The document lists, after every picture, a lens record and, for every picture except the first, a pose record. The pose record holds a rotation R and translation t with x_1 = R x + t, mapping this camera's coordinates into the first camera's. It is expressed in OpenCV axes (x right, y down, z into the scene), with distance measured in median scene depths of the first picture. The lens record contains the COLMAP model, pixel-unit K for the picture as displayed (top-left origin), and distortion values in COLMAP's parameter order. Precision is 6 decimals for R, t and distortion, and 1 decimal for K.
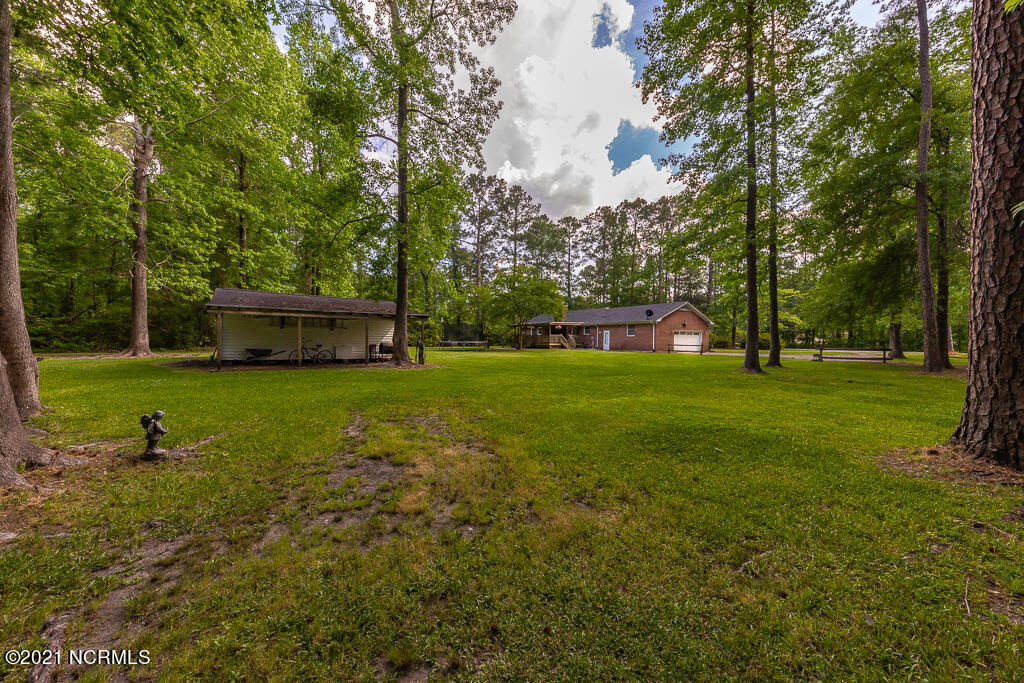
lens RADIAL K [[360.3, 0, 512.0], [0, 360.3, 341.5], [0, 0, 1]] dist [0.000021, -0.000001]
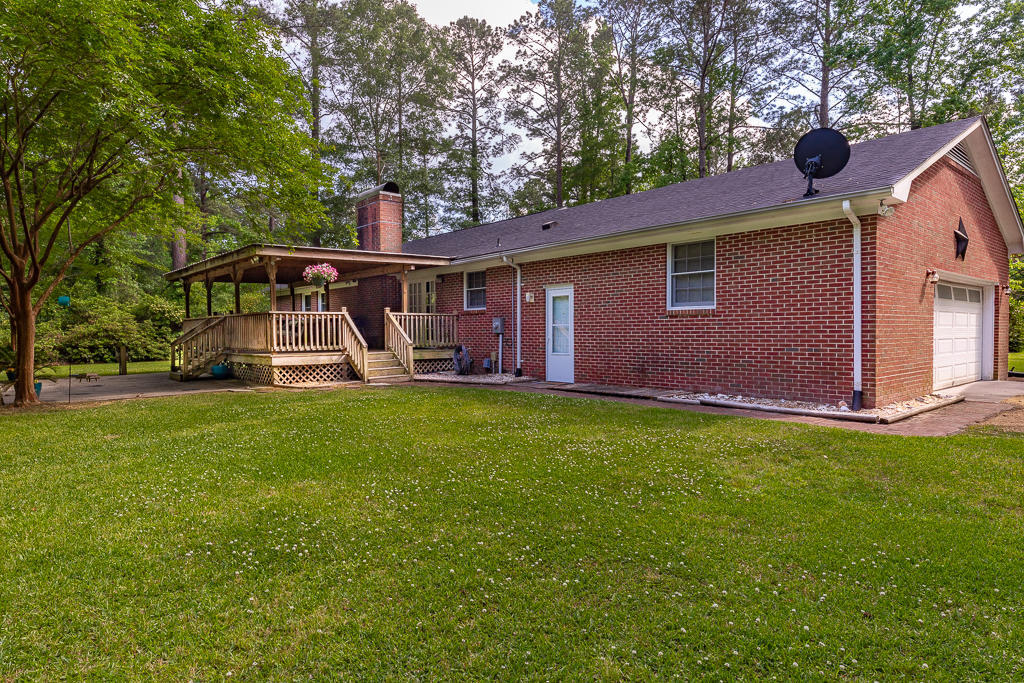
lens RADIAL K [[607.9, 0, 512.0], [0, 607.9, 341.5], [0, 0, 1]] dist [-0.000473, -0.000069]
pose [[0.987516, -0.025137, 0.155501, 0.093606], [0.023734, 0.999659, 0.010871, -0.002035], [-0.155721, -0.007045, 0.987776, 0.343284]]
